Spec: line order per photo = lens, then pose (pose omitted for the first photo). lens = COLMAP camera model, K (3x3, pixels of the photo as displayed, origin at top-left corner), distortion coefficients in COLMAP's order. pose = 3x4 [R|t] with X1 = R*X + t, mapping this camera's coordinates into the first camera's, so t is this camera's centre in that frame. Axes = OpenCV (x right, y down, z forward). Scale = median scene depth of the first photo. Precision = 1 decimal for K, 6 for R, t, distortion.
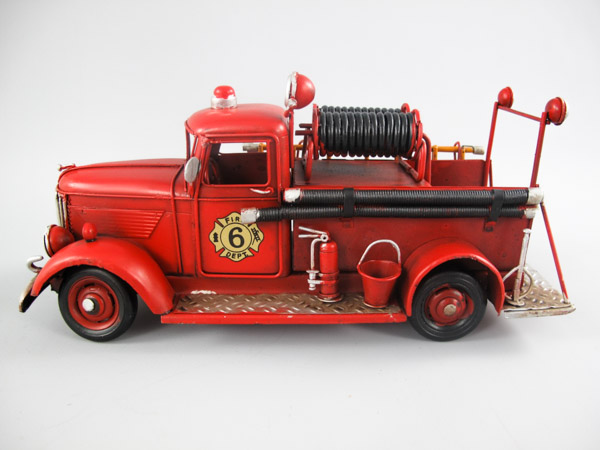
lens RADIAL K [[489.2, 0, 300.0], [0, 489.2, 225.0], [0, 0, 1]] dist [-0.117741, 0.000013]
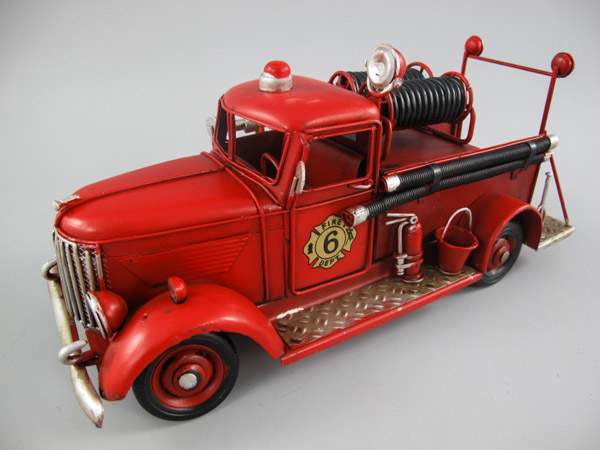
lens RADIAL K [[489.2, 0, 300.0], [0, 489.2, 225.0], [0, 0, 1]] dist [-0.117741, 0.000013]
pose [[0.858749, -0.235500, 0.455072, -0.562185], [0.161678, 0.967290, 0.195475, -0.181151], [-0.486221, -0.094289, 0.868734, 0.281468]]
